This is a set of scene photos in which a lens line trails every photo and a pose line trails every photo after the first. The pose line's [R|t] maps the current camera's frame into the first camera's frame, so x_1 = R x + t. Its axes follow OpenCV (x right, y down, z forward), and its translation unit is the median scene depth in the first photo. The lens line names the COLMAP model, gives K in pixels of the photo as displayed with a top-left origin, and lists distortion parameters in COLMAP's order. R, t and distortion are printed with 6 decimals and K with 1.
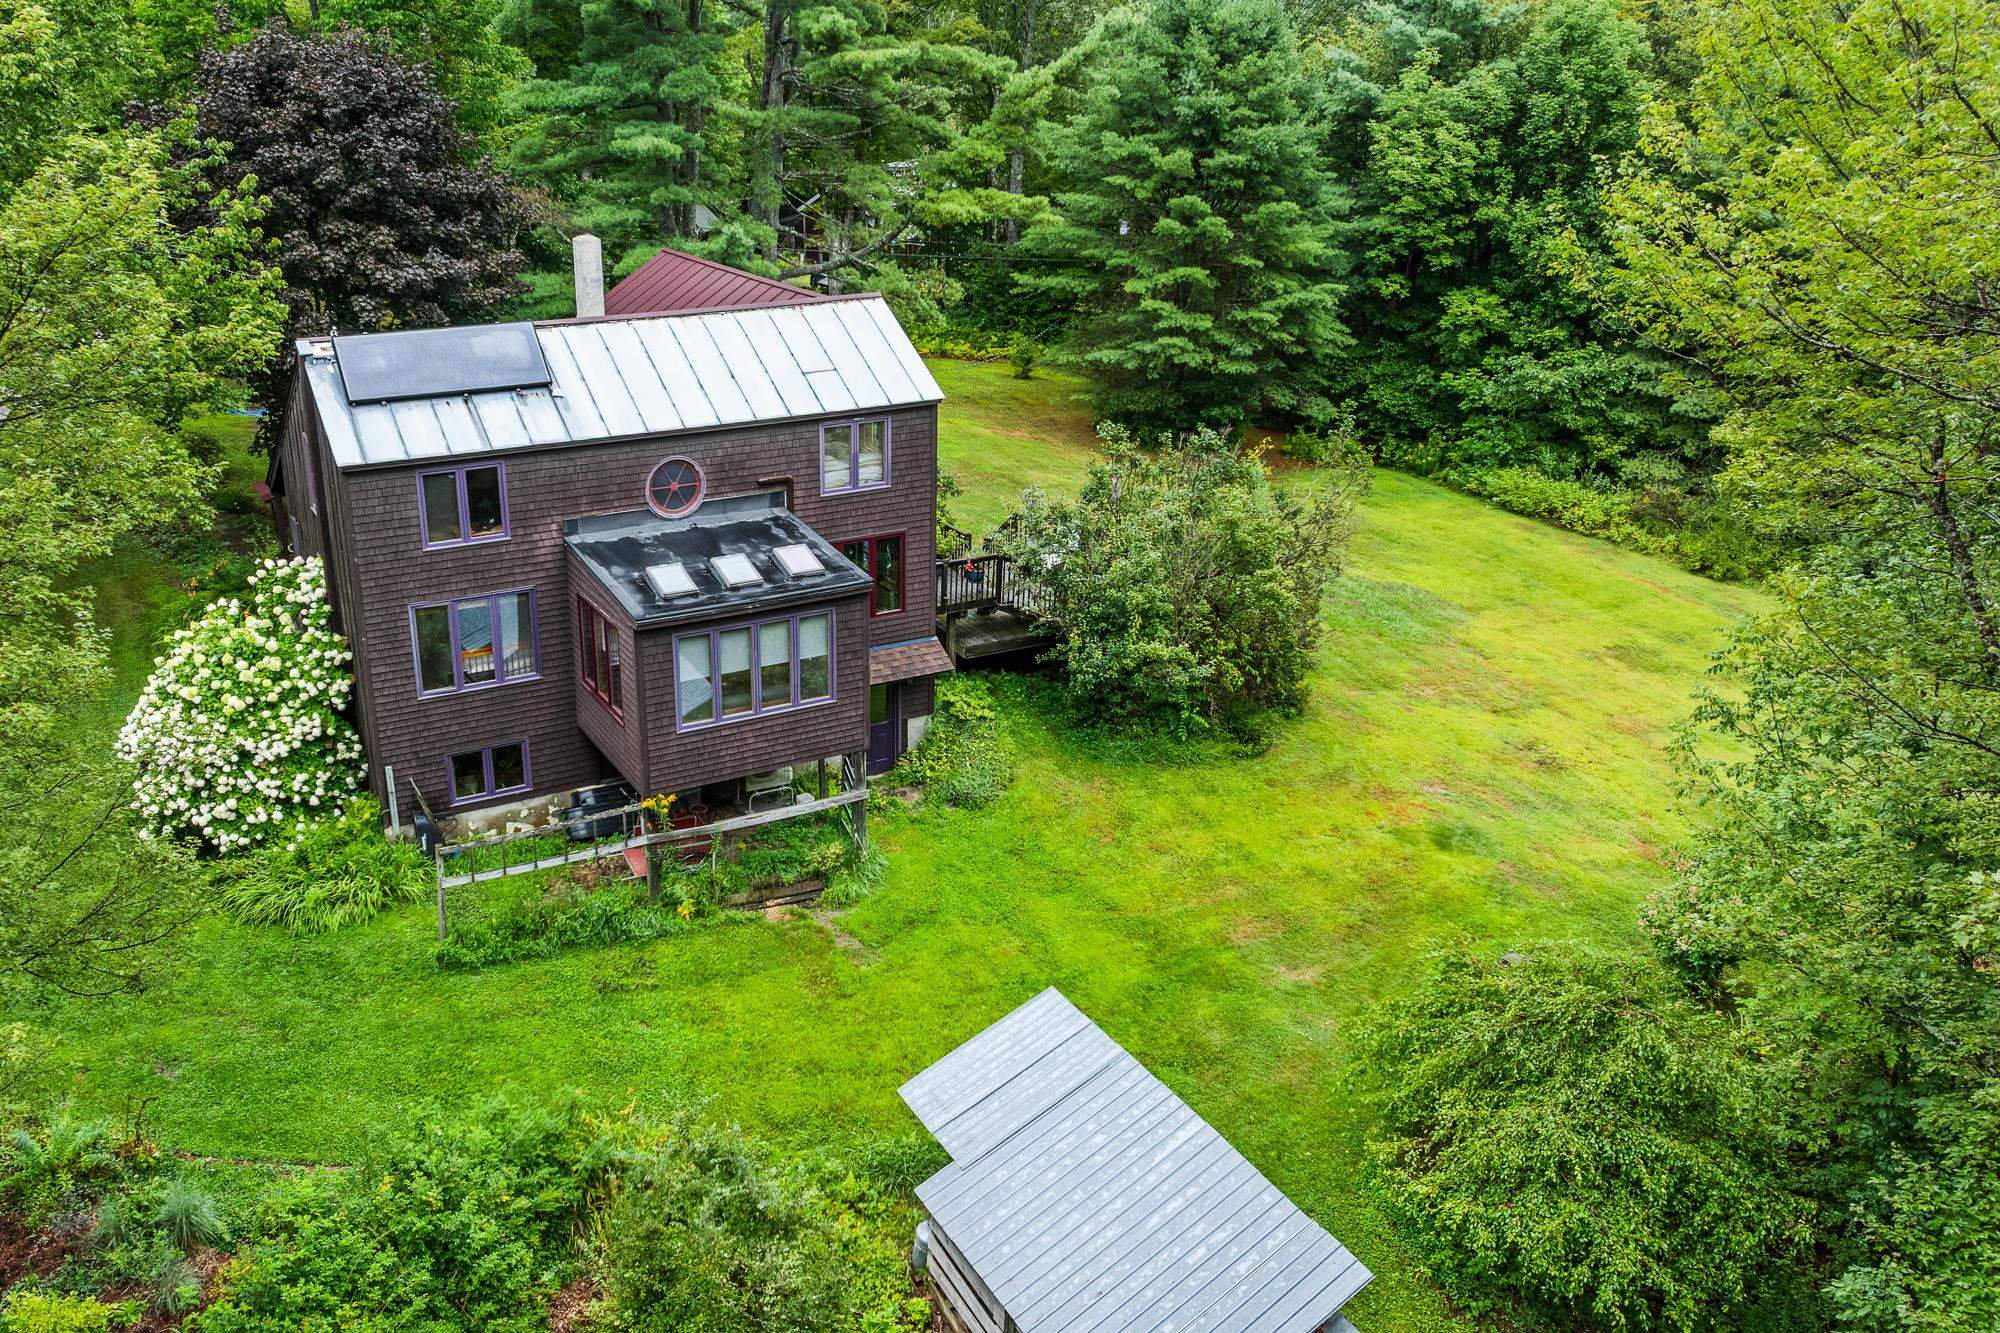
lens RADIAL K [[1368.1, 0, 991.7], [0, 1368.1, 666.3], [0, 0, 1]] dist [-0.011721, -0.006314]
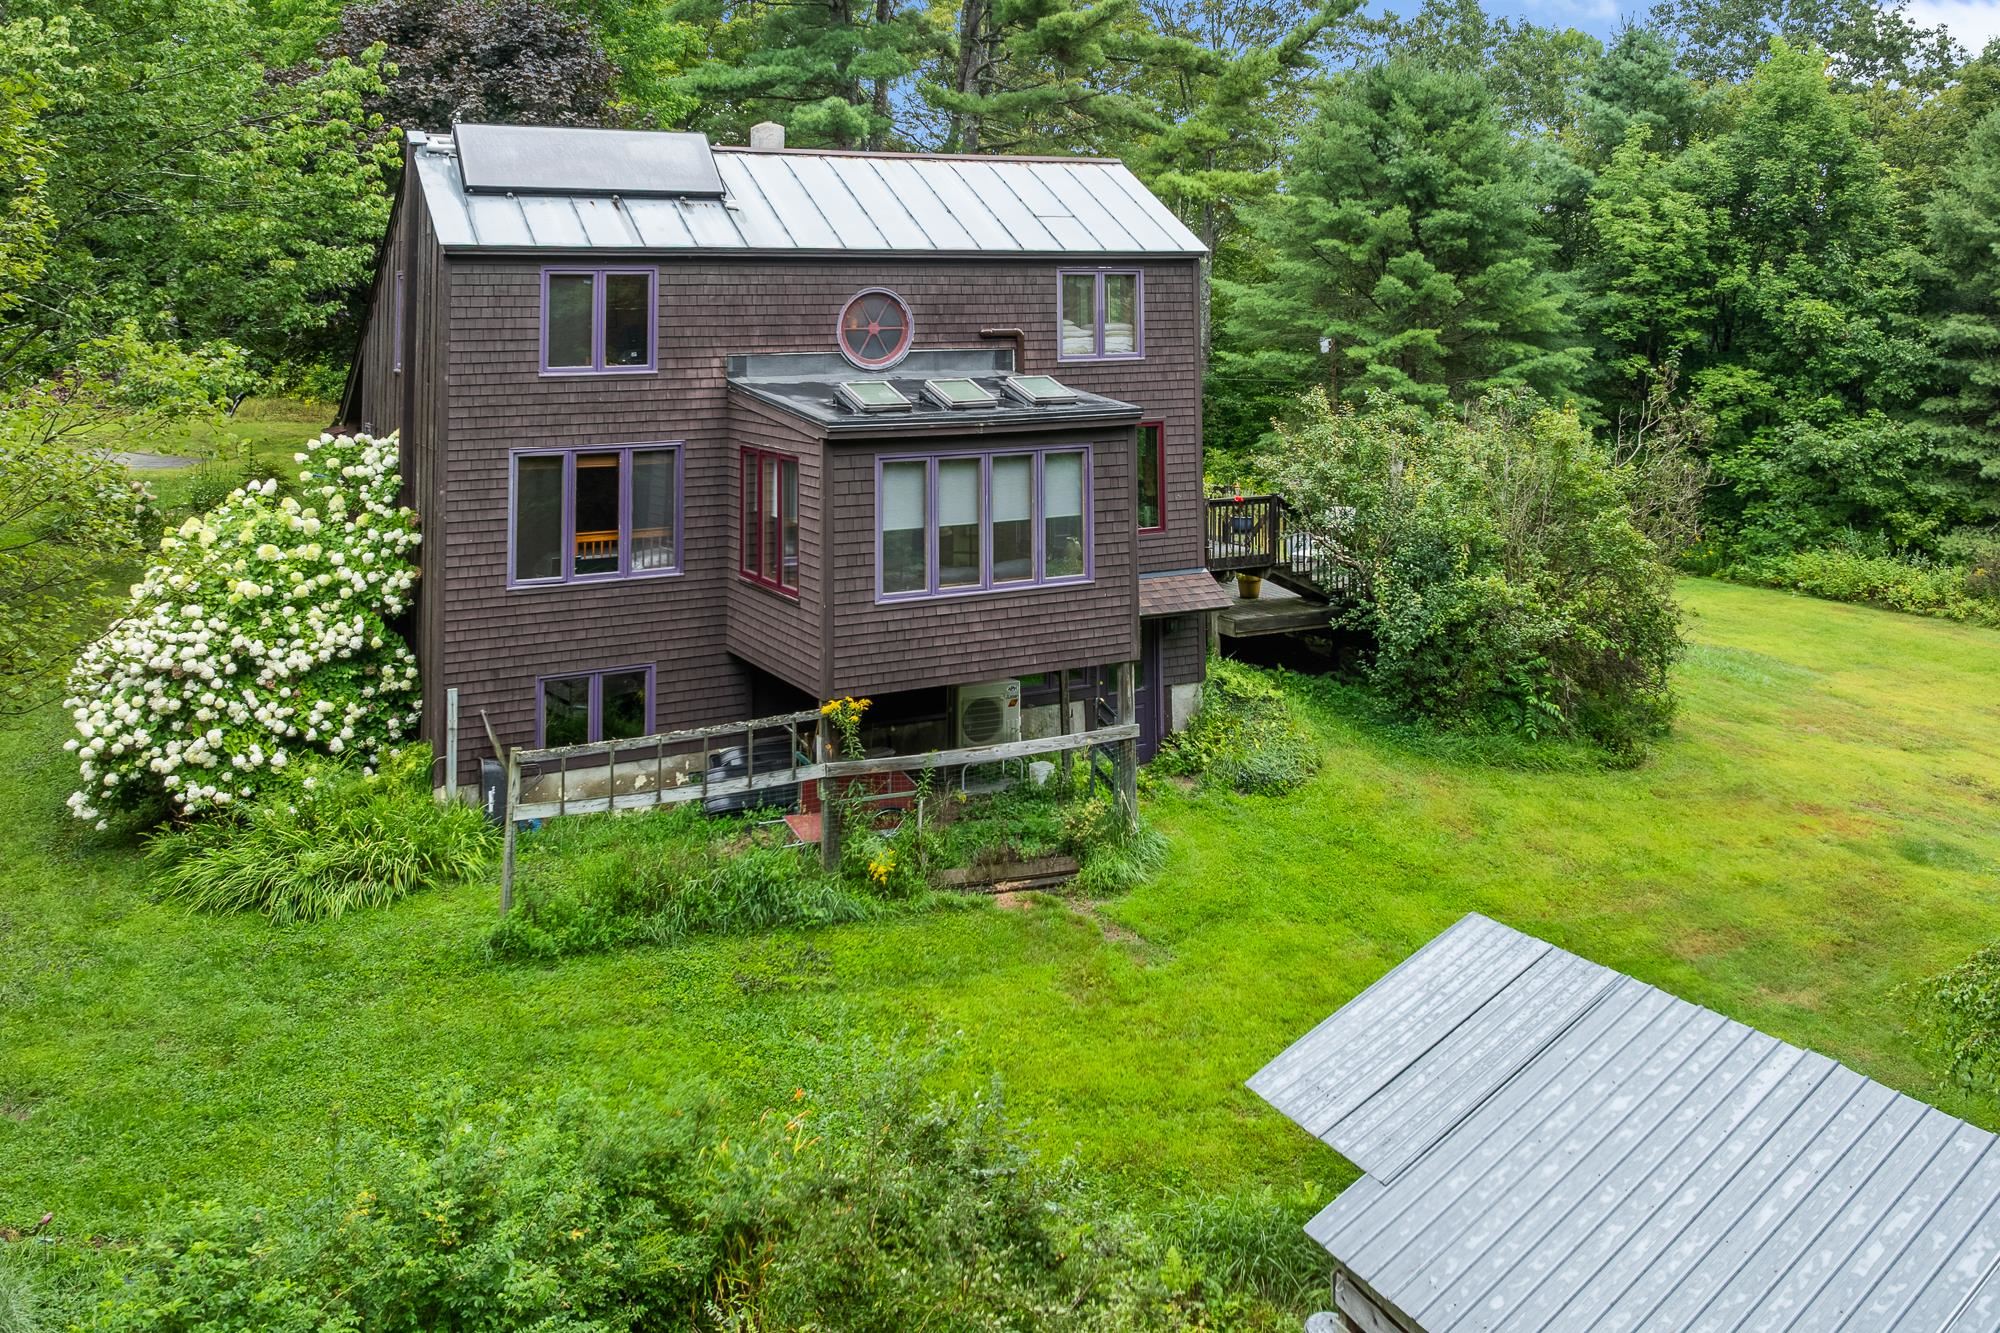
lens RADIAL K [[1368.1, 0, 1085.3], [0, 1368.1, 700.5], [0, 0, 1]] dist [-0.011721, -0.006314]
pose [[0.999091, -0.039803, 0.015244, -0.129400], [0.042620, 0.929443, -0.366495, 0.339317], [0.000419, 0.366812, 0.930295, 0.350783]]
